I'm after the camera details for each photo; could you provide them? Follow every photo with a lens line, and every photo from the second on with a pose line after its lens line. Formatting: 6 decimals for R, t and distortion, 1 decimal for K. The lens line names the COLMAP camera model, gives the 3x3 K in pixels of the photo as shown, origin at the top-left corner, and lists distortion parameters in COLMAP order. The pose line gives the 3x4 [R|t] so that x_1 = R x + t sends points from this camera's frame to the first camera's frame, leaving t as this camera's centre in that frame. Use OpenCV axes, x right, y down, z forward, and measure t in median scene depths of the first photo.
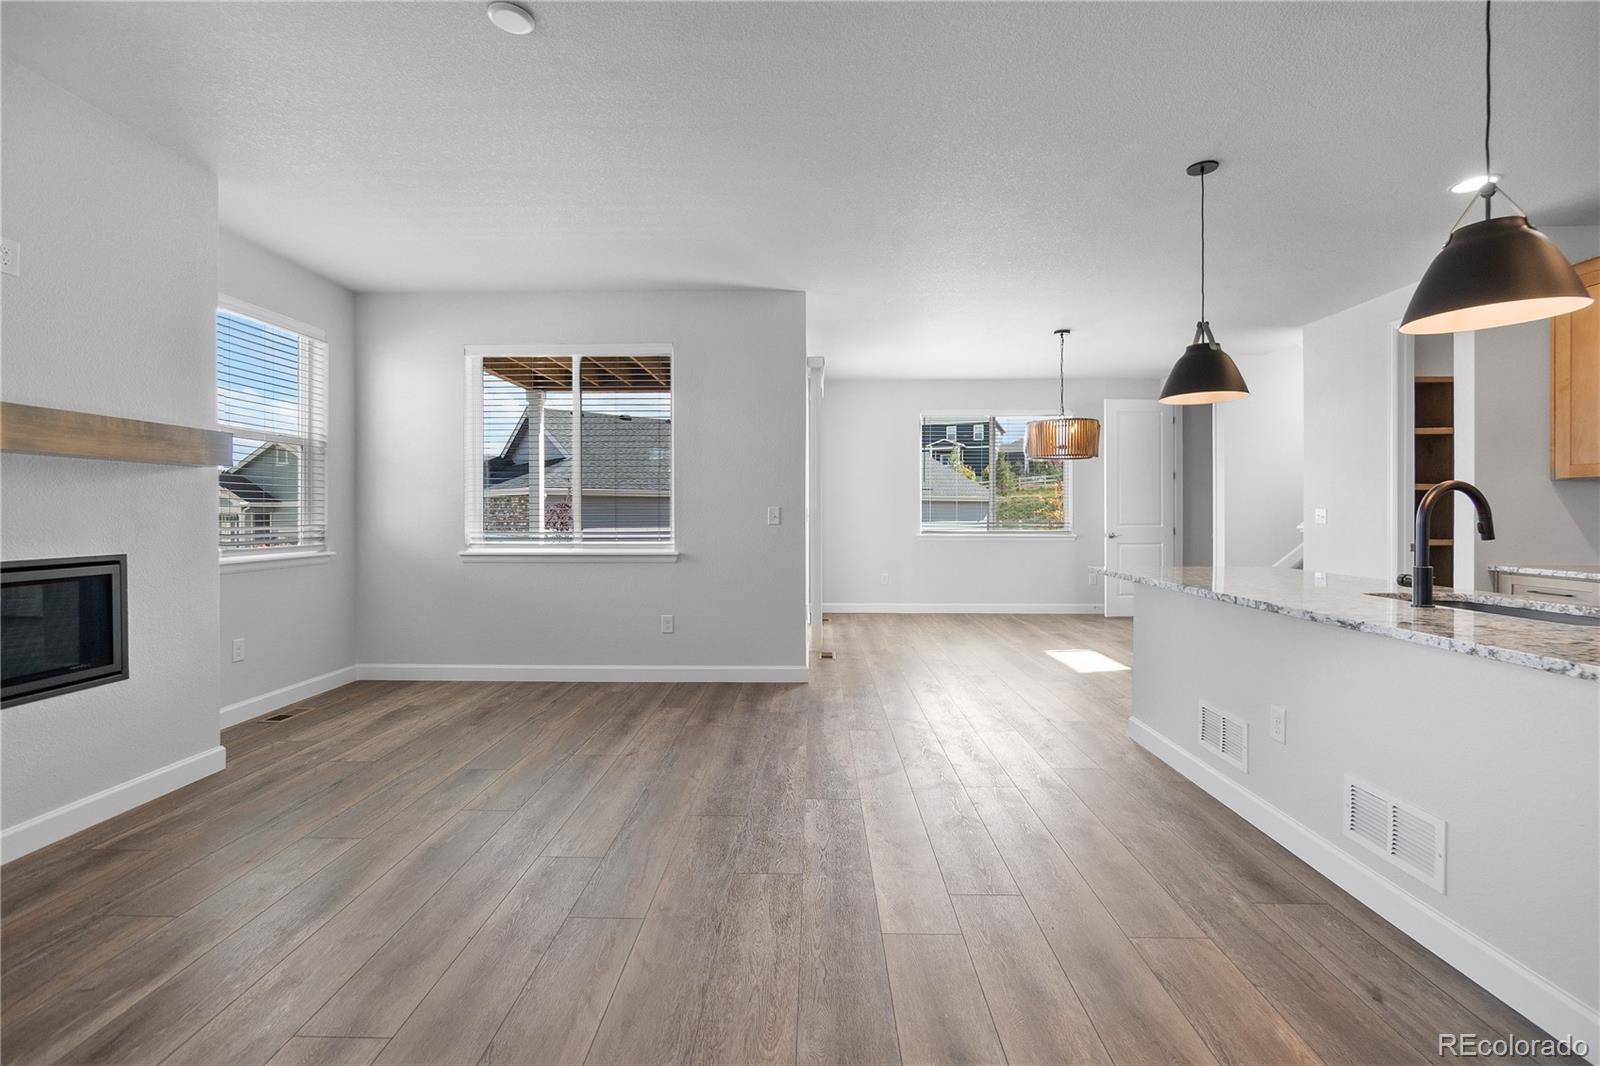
lens RADIAL K [[695.6, 0, 801.5], [0, 695.6, 515.8], [0, 0, 1]] dist [-0.002504, -0.000273]
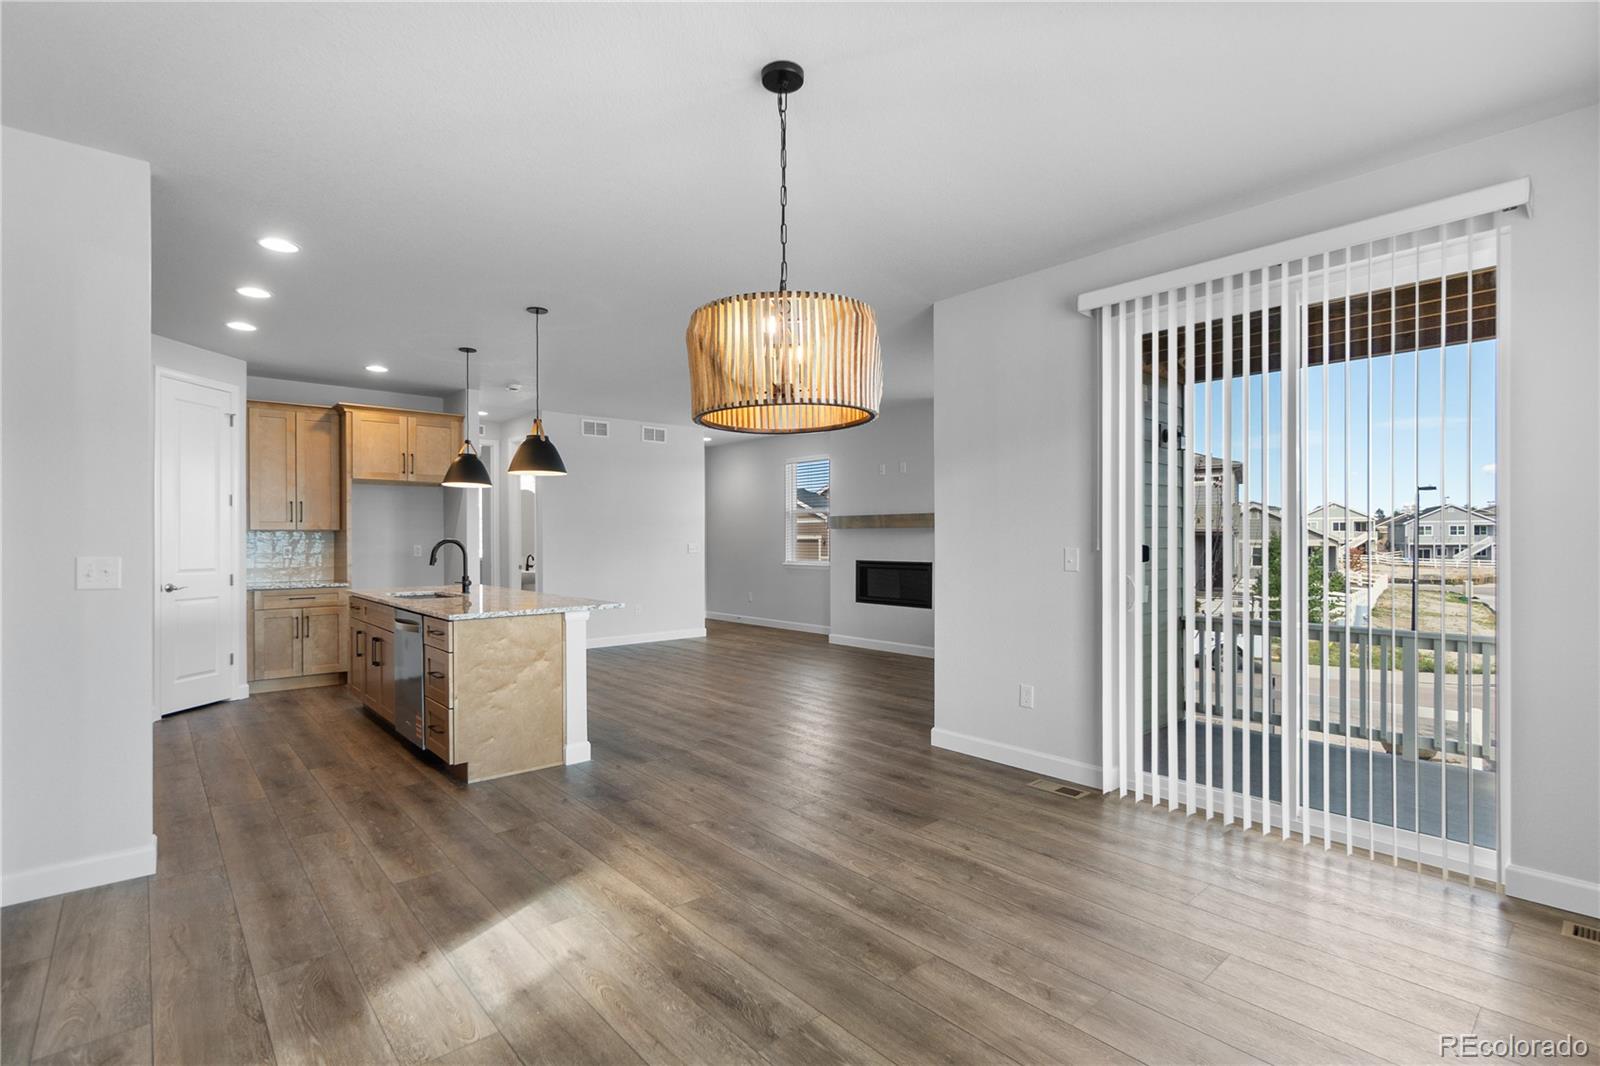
lens RADIAL K [[744.3, 0, 791.3], [0, 744.3, 544.1], [0, 0, 1]] dist [-0.002016, -0.000260]
pose [[-0.743381, 0.007172, -0.668830, 1.057965], [-0.001727, 0.999919, 0.012642, -0.042157], [0.668867, 0.010553, -0.743308, 2.167124]]
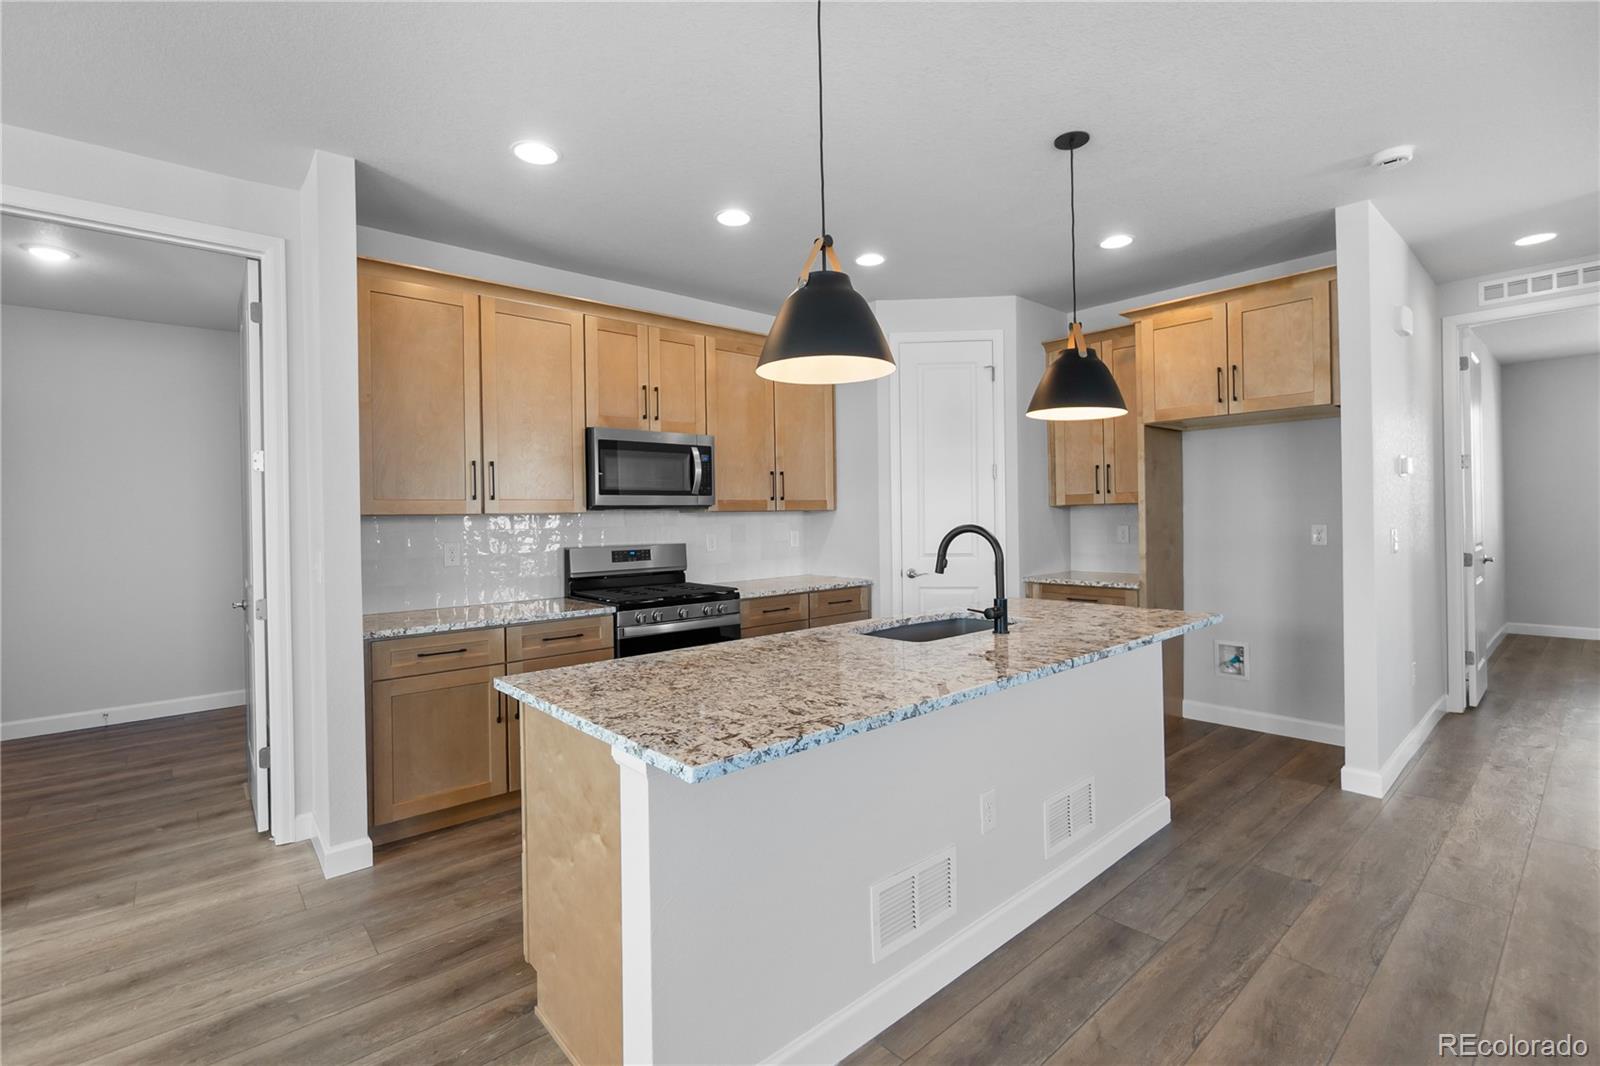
lens RADIAL K [[714.4, 0, 802.0], [0, 714.4, 514.6], [0, 0, 1]] dist [-0.004232, 0.000218]
pose [[-0.671821, 0.015871, 0.740544, 0.137476], [0.022735, 0.999741, -0.000800, -0.044320], [-0.740365, 0.016298, -0.672008, 1.237055]]
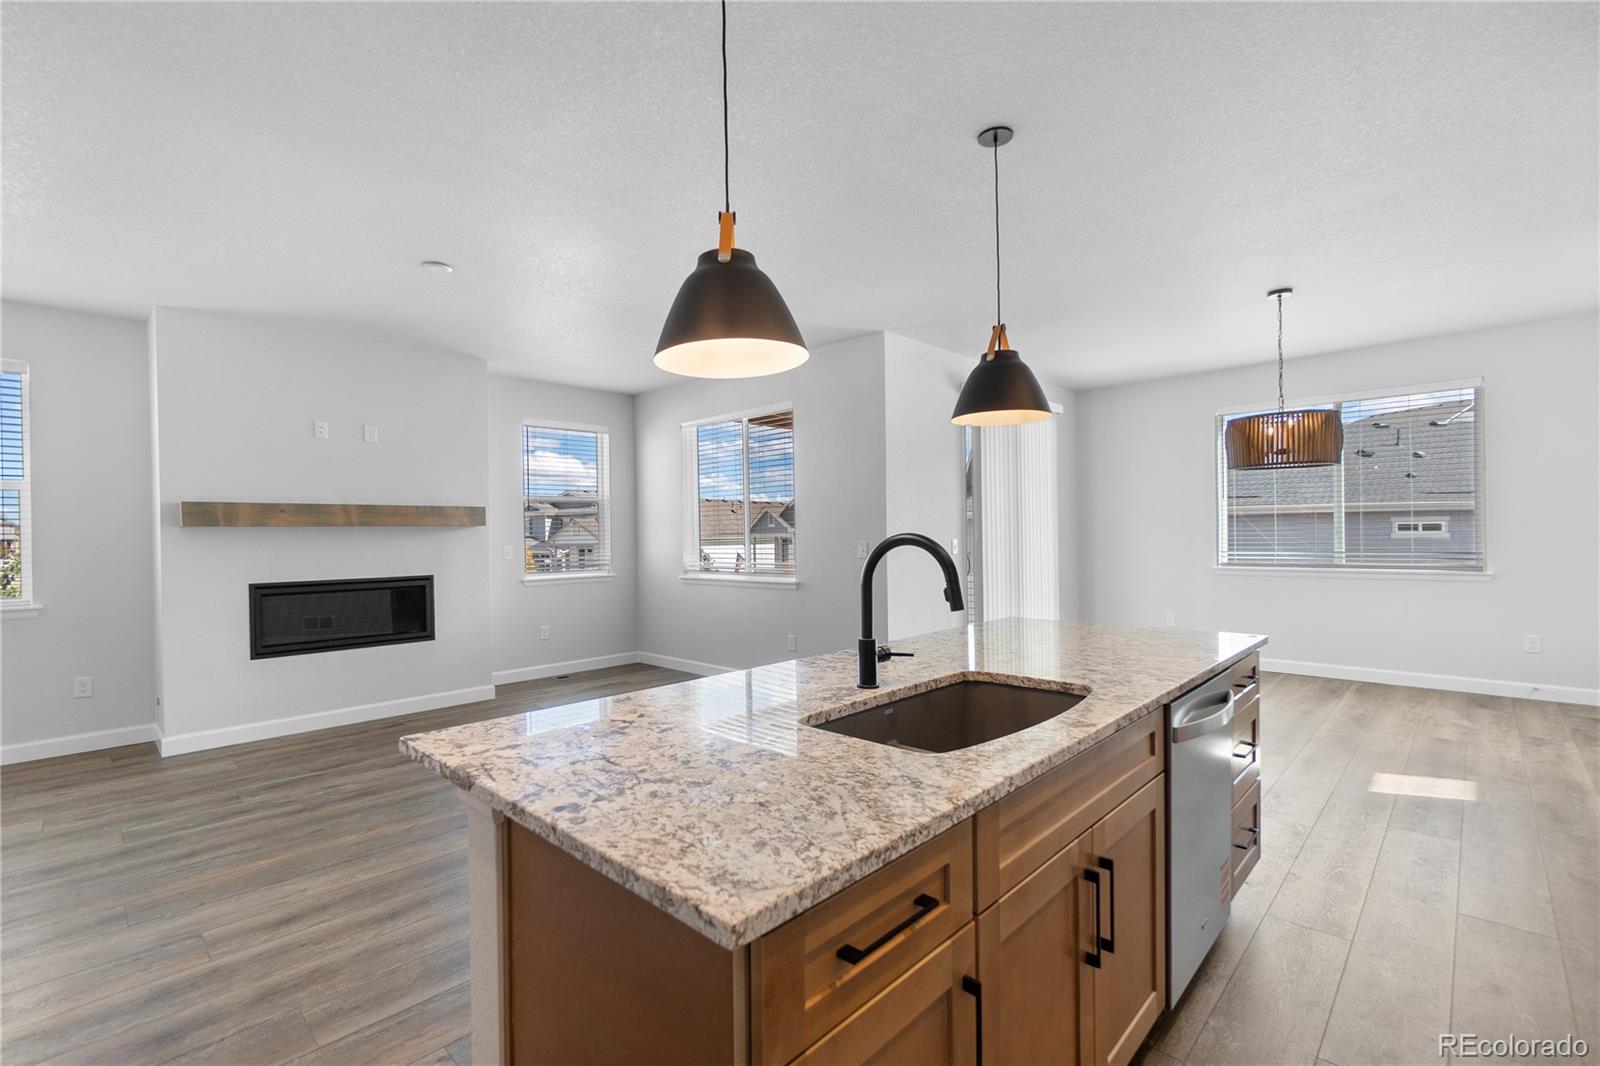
lens RADIAL K [[710.1, 0, 798.9], [0, 710.1, 541.5], [0, 0, 1]] dist [-0.010285, 0.000148]
pose [[0.732607, -0.005272, -0.680631, 0.853620], [0.012744, 0.999901, 0.005972, -0.027998], [0.680532, -0.013049, 0.732602, 0.200277]]
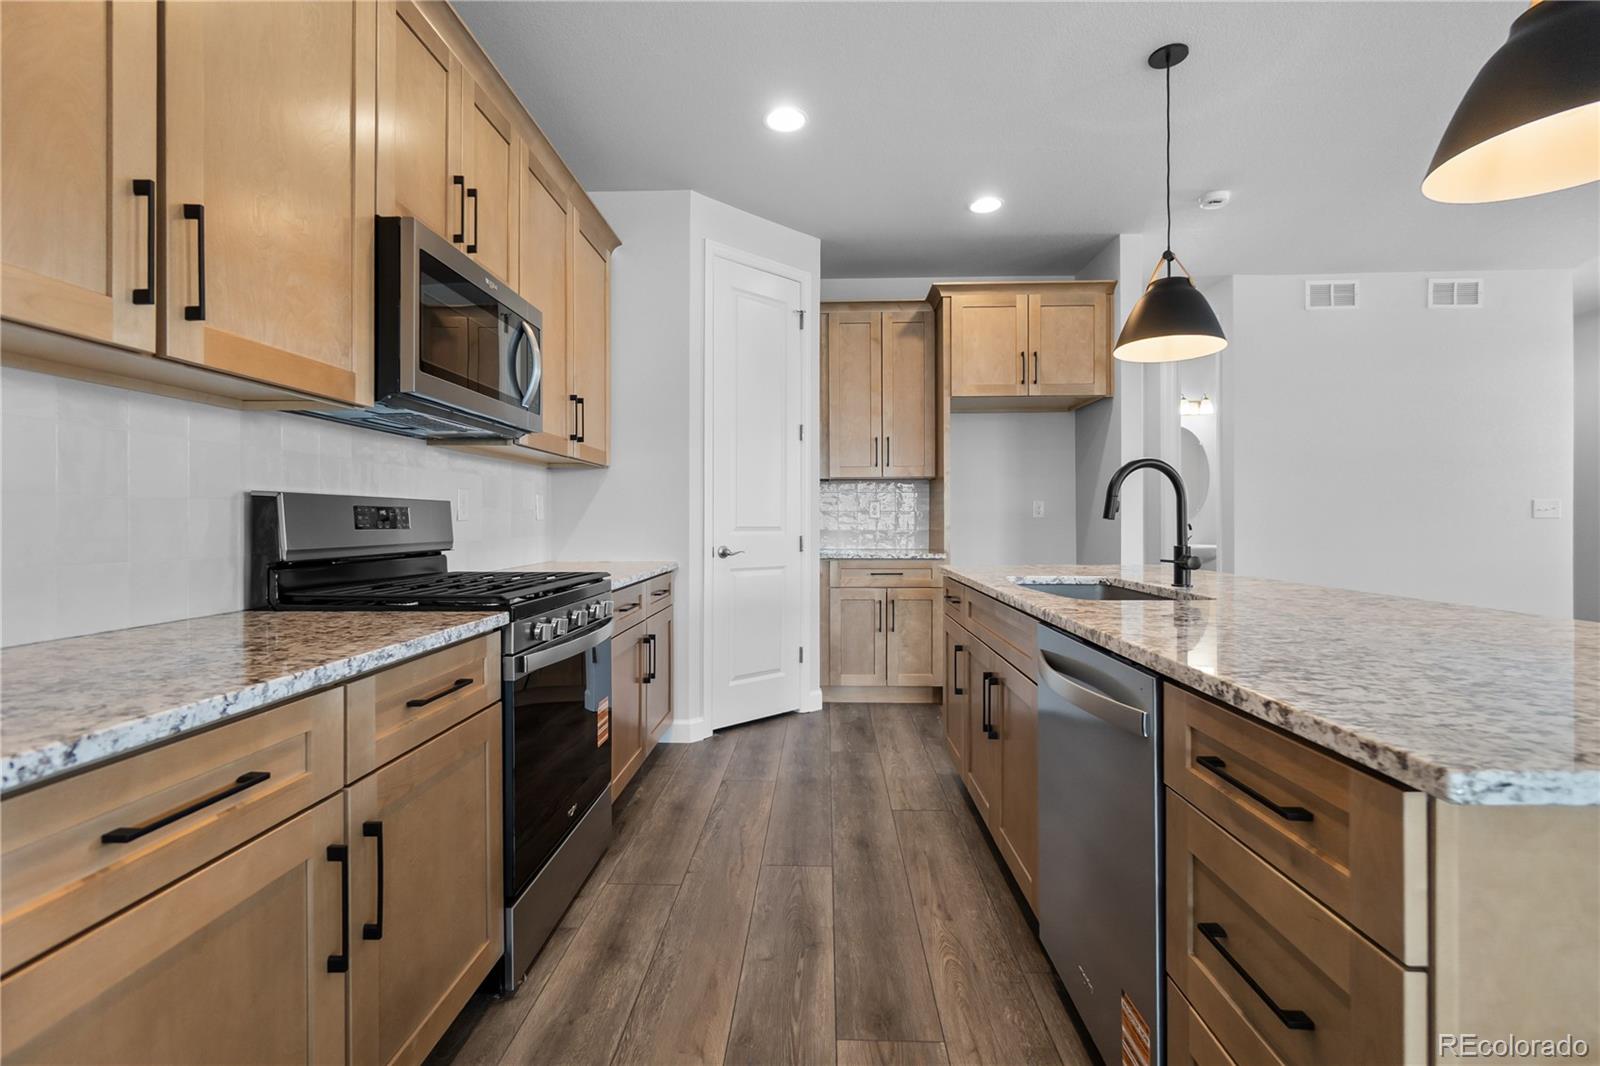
lens RADIAL K [[701.8, 0, 801.2], [0, 701.8, 521.3], [0, 0, 1]] dist [-0.001849, 0.000019]
pose [[-0.999840, 0.003444, 0.017526, 0.856347], [0.003589, 0.999960, 0.008249, 0.016139], [-0.017497, 0.008311, -0.999812, 1.211590]]
